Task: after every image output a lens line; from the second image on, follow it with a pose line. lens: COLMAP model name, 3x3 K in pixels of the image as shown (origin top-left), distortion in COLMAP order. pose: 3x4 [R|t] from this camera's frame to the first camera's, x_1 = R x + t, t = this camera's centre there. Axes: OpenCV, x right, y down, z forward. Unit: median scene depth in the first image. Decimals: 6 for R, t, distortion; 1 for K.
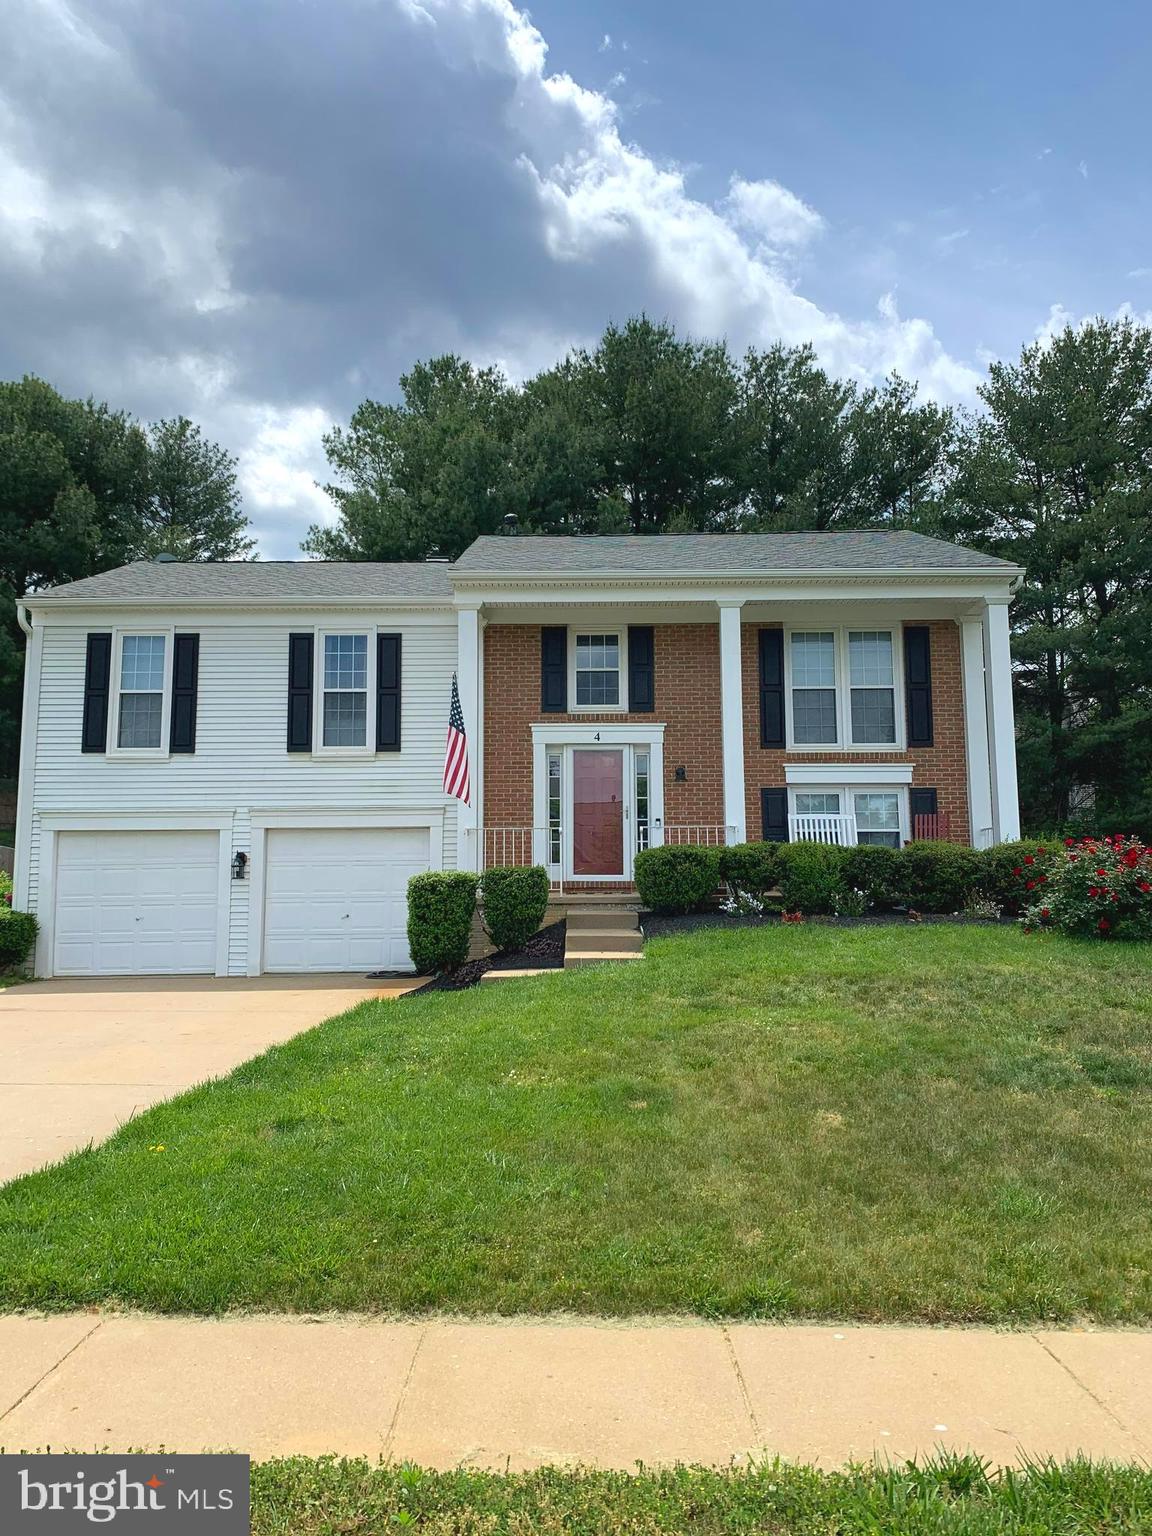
lens RADIAL K [[1161.4, 0, 576.0], [0, 1161.4, 768.0], [0, 0, 1]] dist [0.126029, -0.134764]
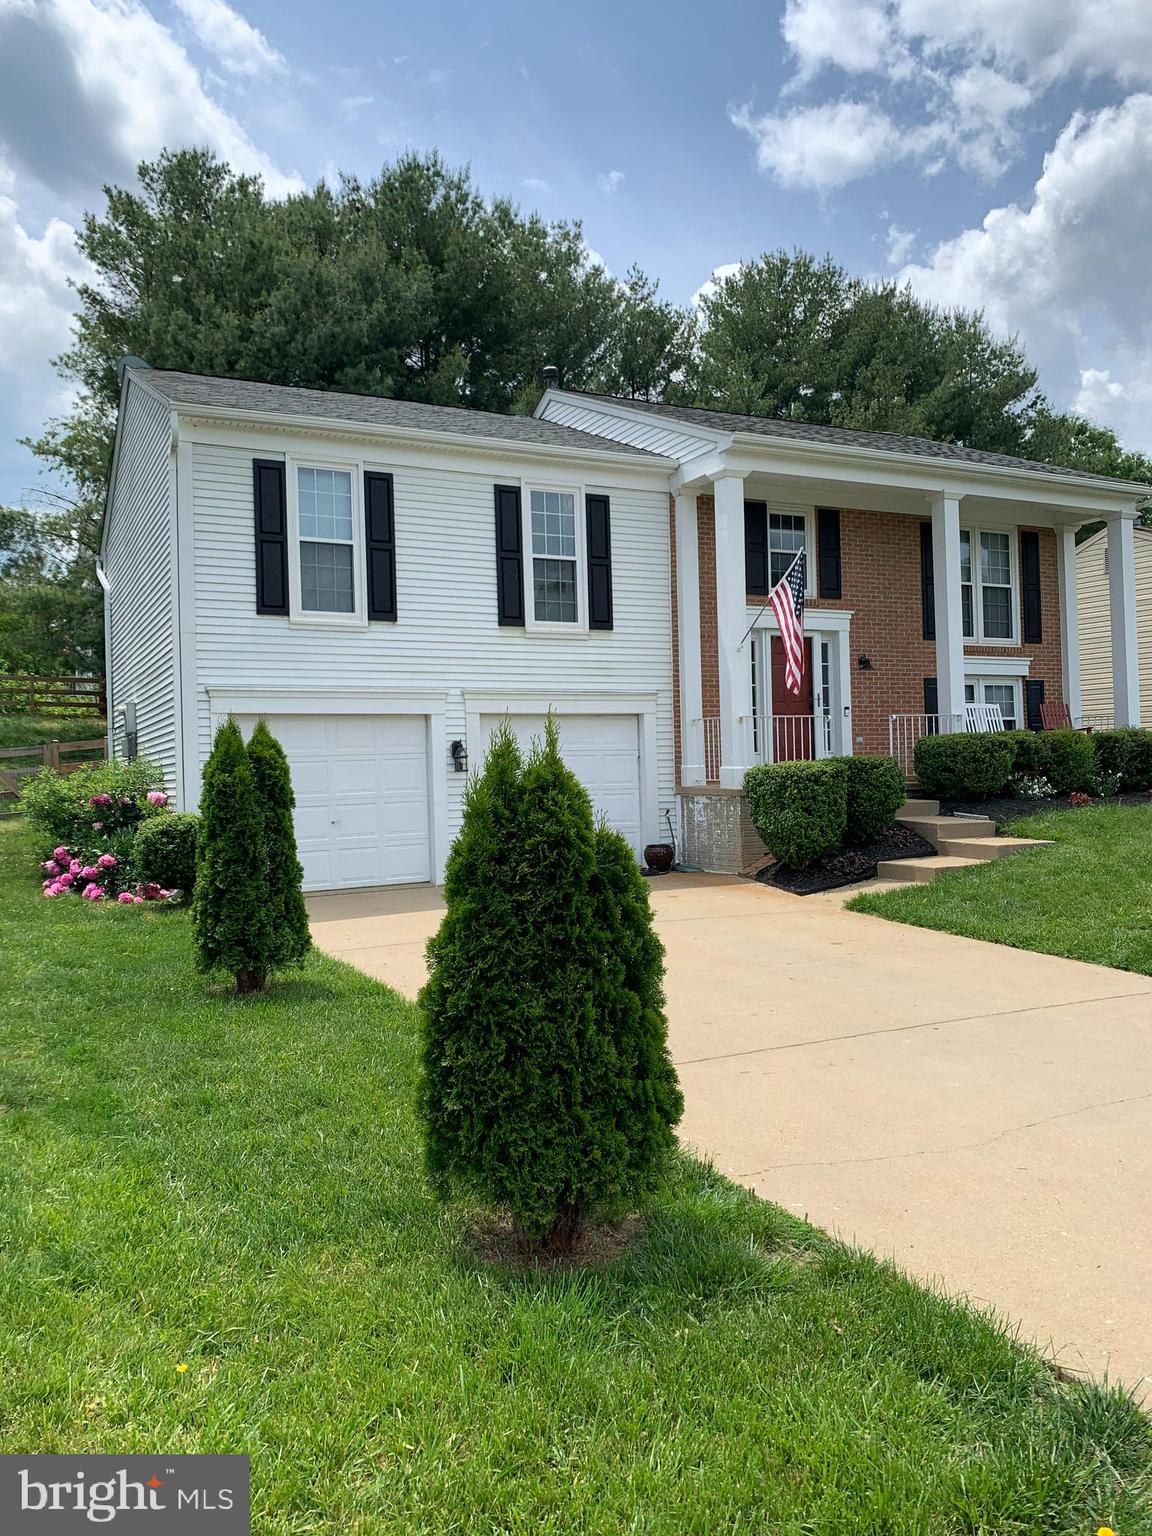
lens RADIAL K [[1161.4, 0, 576.0], [0, 1161.4, 768.0], [0, 0, 1]] dist [0.126029, -0.134764]
pose [[0.883862, -0.015475, 0.467491, -0.599150], [-0.030673, 0.995384, 0.090940, 0.011210], [-0.466741, -0.094718, 0.879308, 0.207281]]
